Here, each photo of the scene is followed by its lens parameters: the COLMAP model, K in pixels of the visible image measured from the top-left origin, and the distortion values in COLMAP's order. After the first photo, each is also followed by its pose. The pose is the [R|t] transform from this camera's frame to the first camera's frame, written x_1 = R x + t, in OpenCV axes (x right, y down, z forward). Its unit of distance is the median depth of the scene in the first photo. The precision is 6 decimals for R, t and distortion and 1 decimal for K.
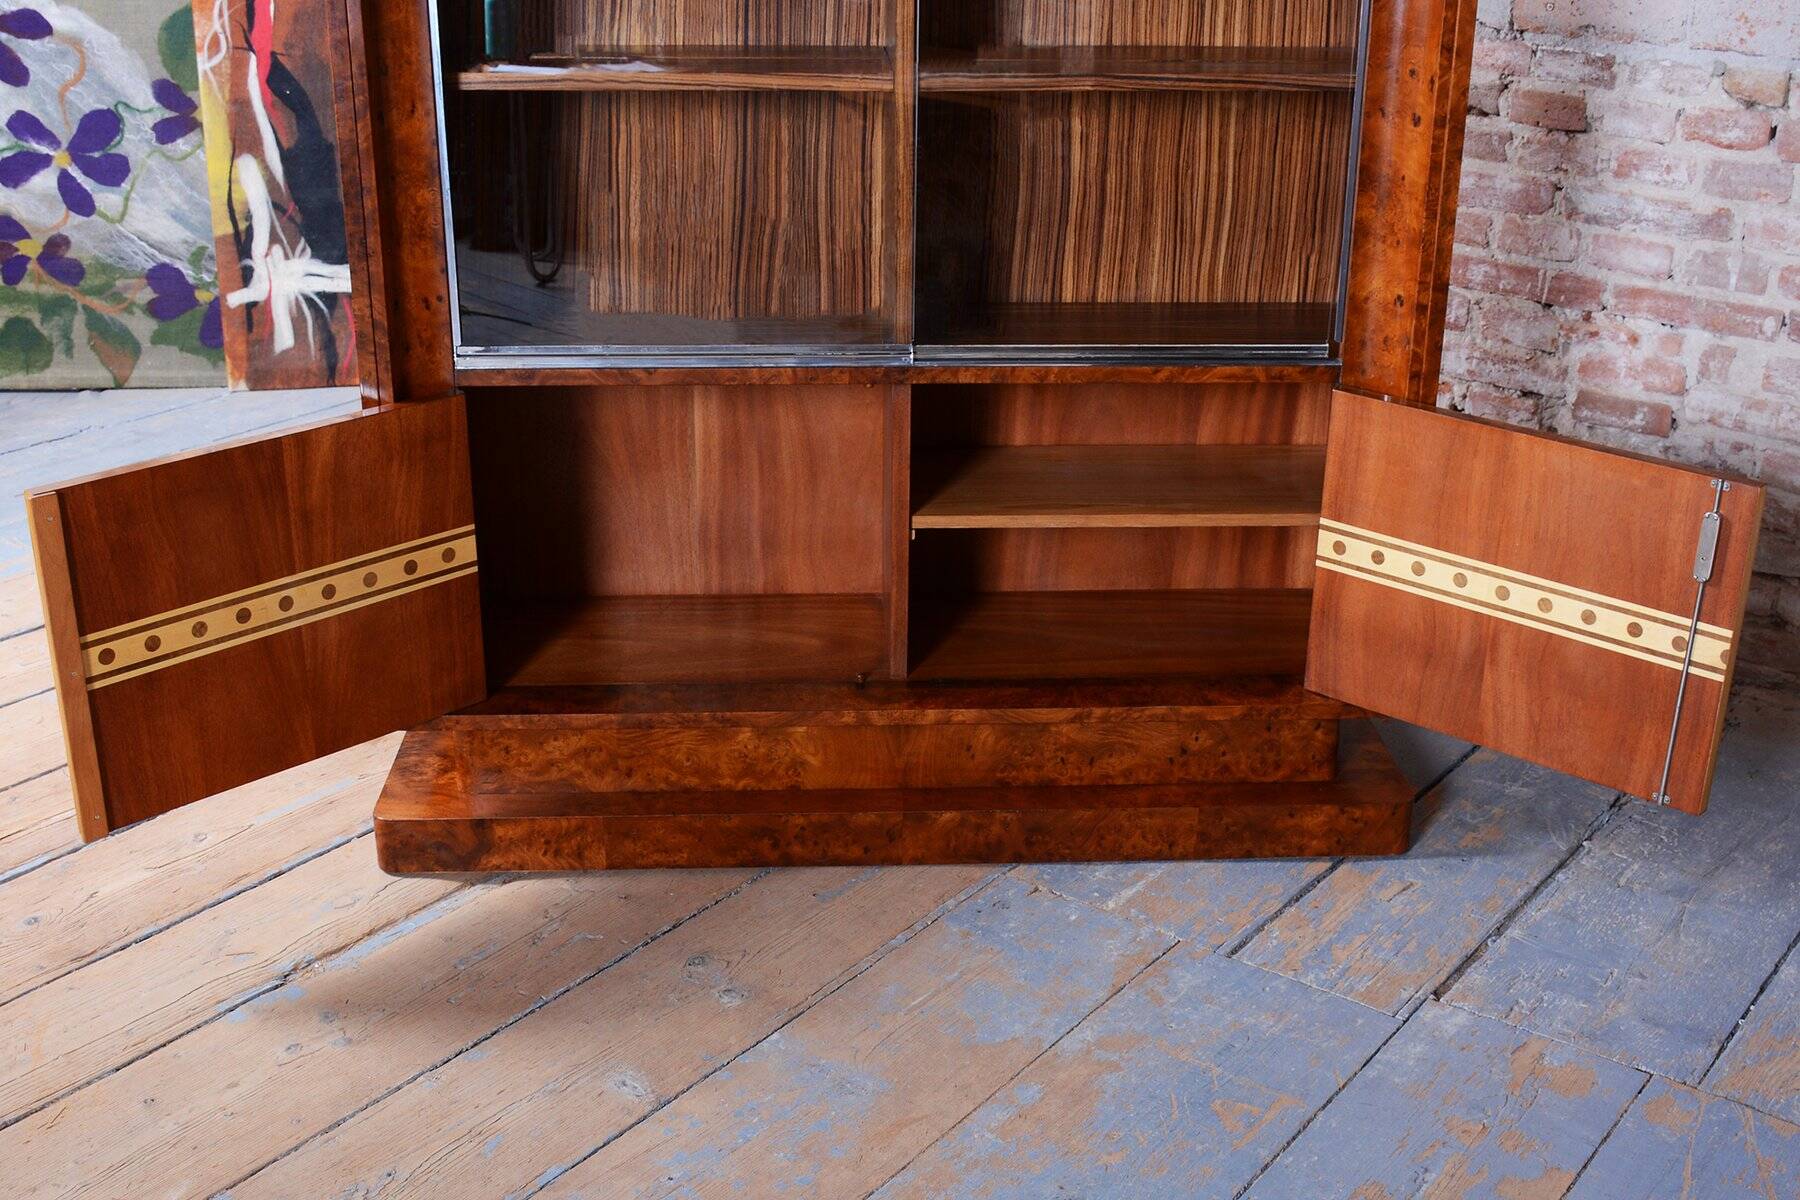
lens RADIAL K [[2053.9, 0, 913.9], [0, 2053.9, 618.4], [0, 0, 1]] dist [-0.078588, 0.000000]
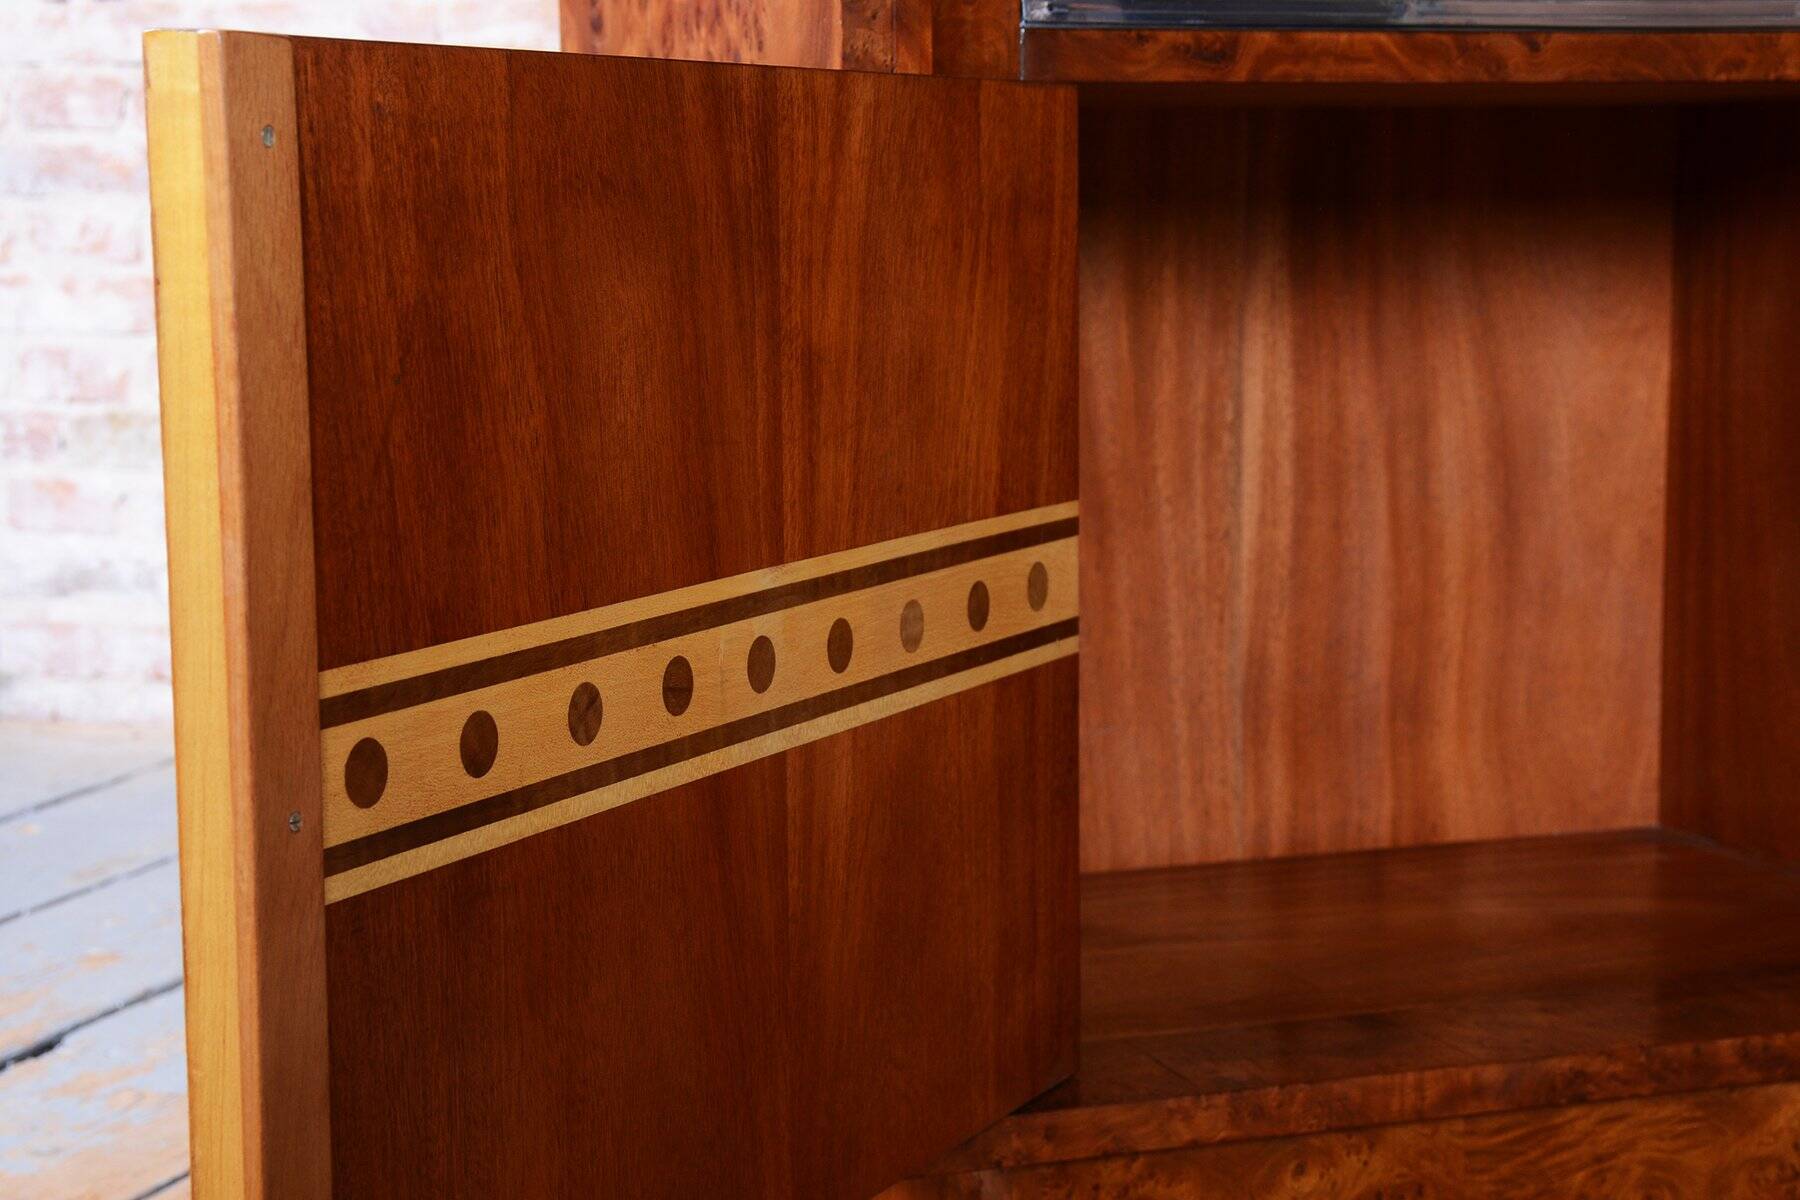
lens RADIAL K [[3186.1, 0, 855.4], [0, 3186.1, 596.3], [0, 0, 1]] dist [0.106056, 0.000000]
pose [[0.959380, -0.055166, 0.276671, -0.375148], [0.124900, 0.962404, -0.241204, 0.084222], [-0.252963, 0.265962, 0.930201, 0.511990]]
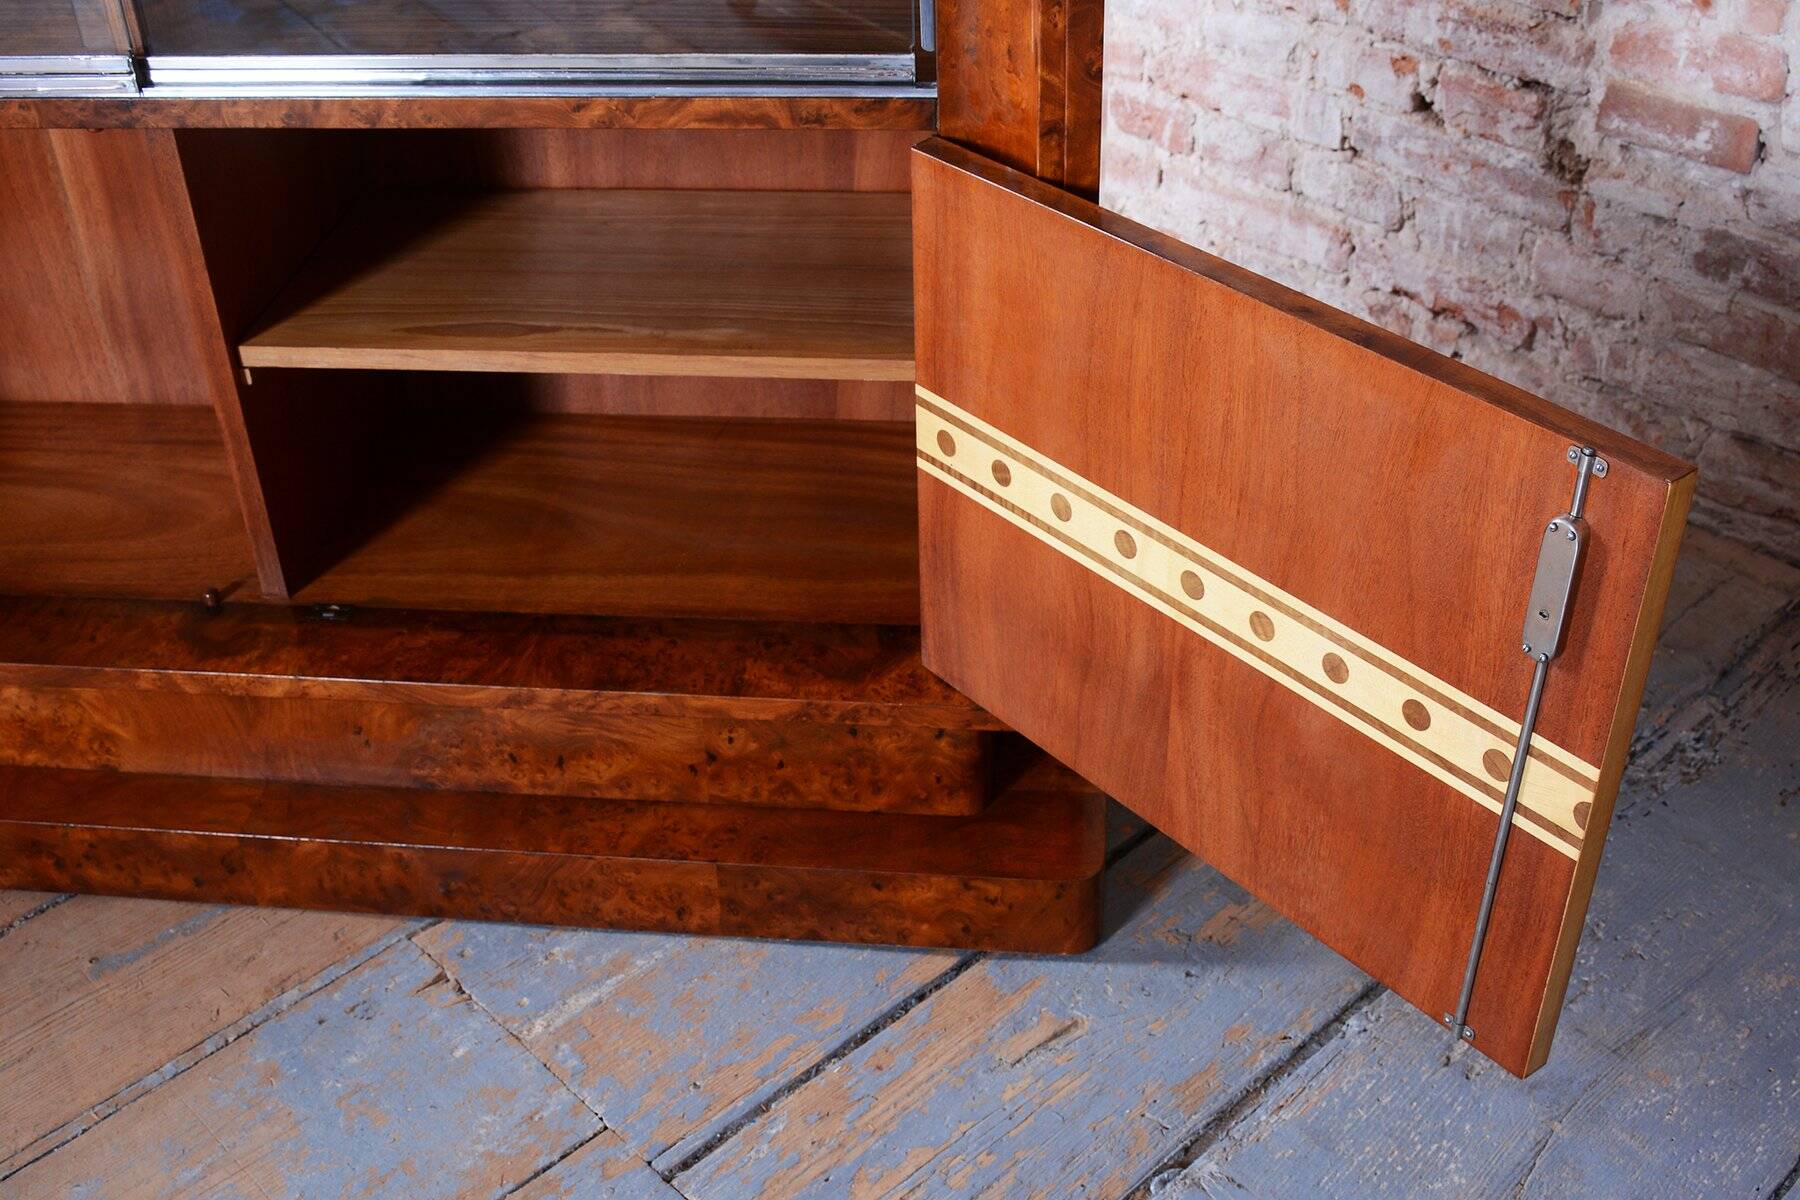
lens RADIAL K [[1922.2, 0, 888.4], [0, 1922.2, 608.1], [0, 0, 1]] dist [-0.074926, 0.000000]
pose [[0.985145, 0.060575, -0.160685, 0.269528], [-0.022905, 0.973709, 0.226640, -0.103310], [0.170189, -0.219593, 0.960632, 0.495447]]
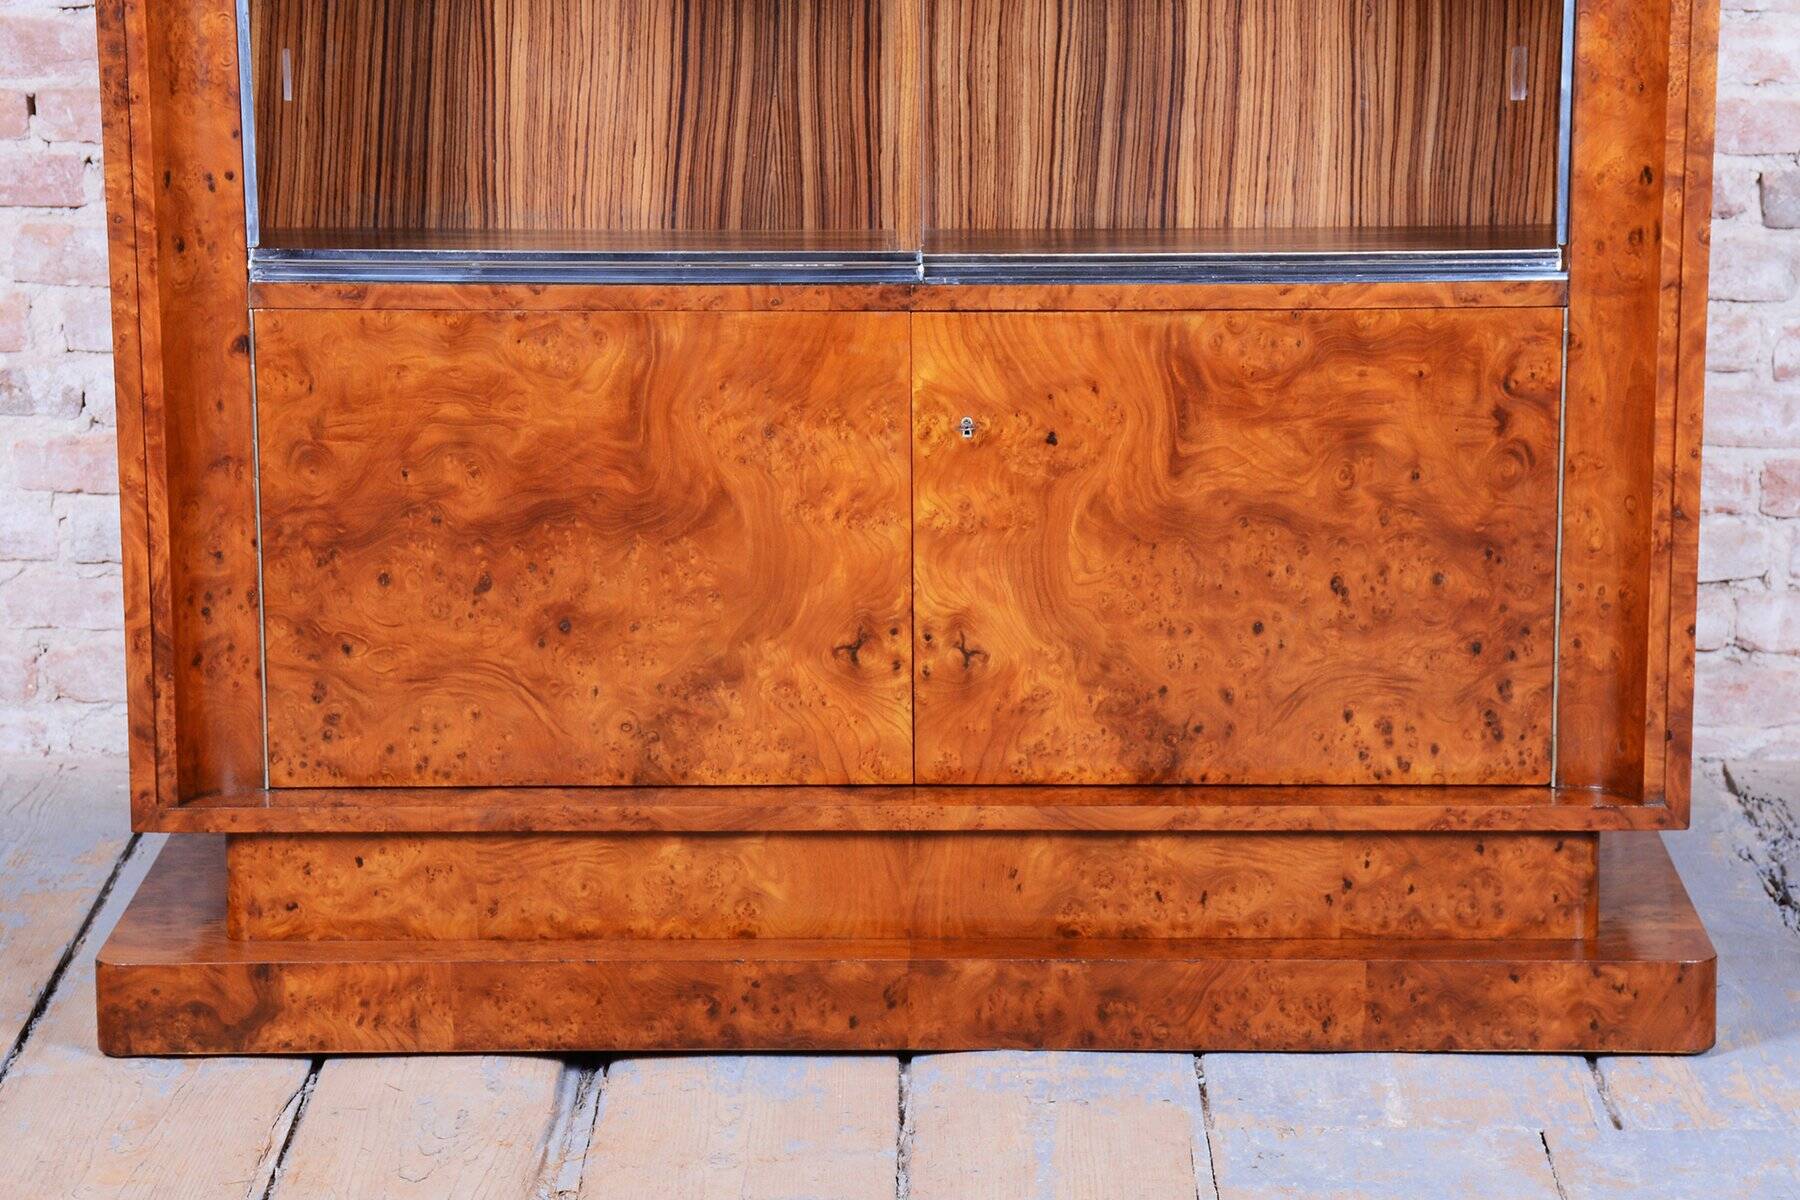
lens RADIAL K [[5369.1, 0, 923.9], [0, 5369.1, 668.2], [0, 0, 1]] dist [0.493434, 0.000000]
pose [[0.998117, -0.000516, -0.061333, 0.103591], [-0.009799, 0.985779, -0.167758, 0.286522], [0.060547, 0.168043, 0.983918, -0.695667]]
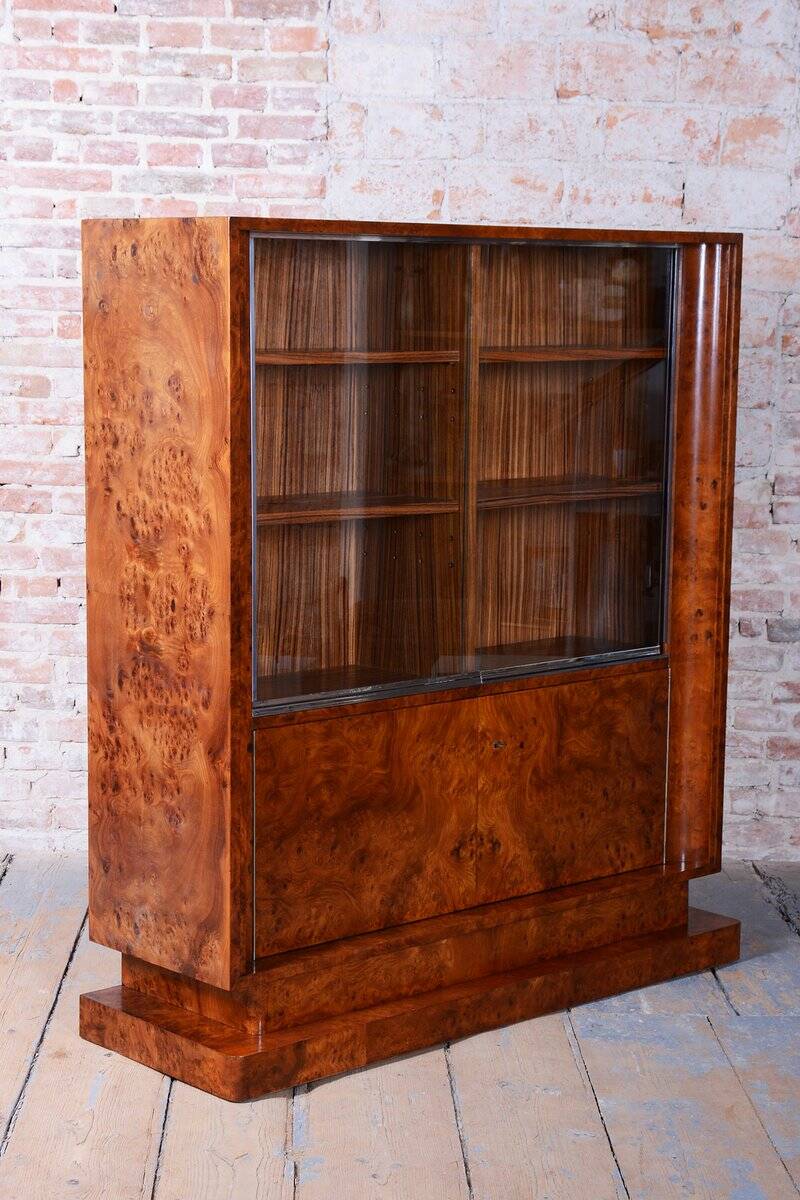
lens RADIAL K [[2328.7, 0, 367.3], [0, 2328.7, 628.0], [0, 0, 1]] dist [0.161354, 0.000000]
pose [[0.782775, -0.093703, 0.615210, -1.085710], [0.235166, 0.959834, -0.153024, 0.080482], [-0.576160, 0.264459, 0.773370, -0.302953]]
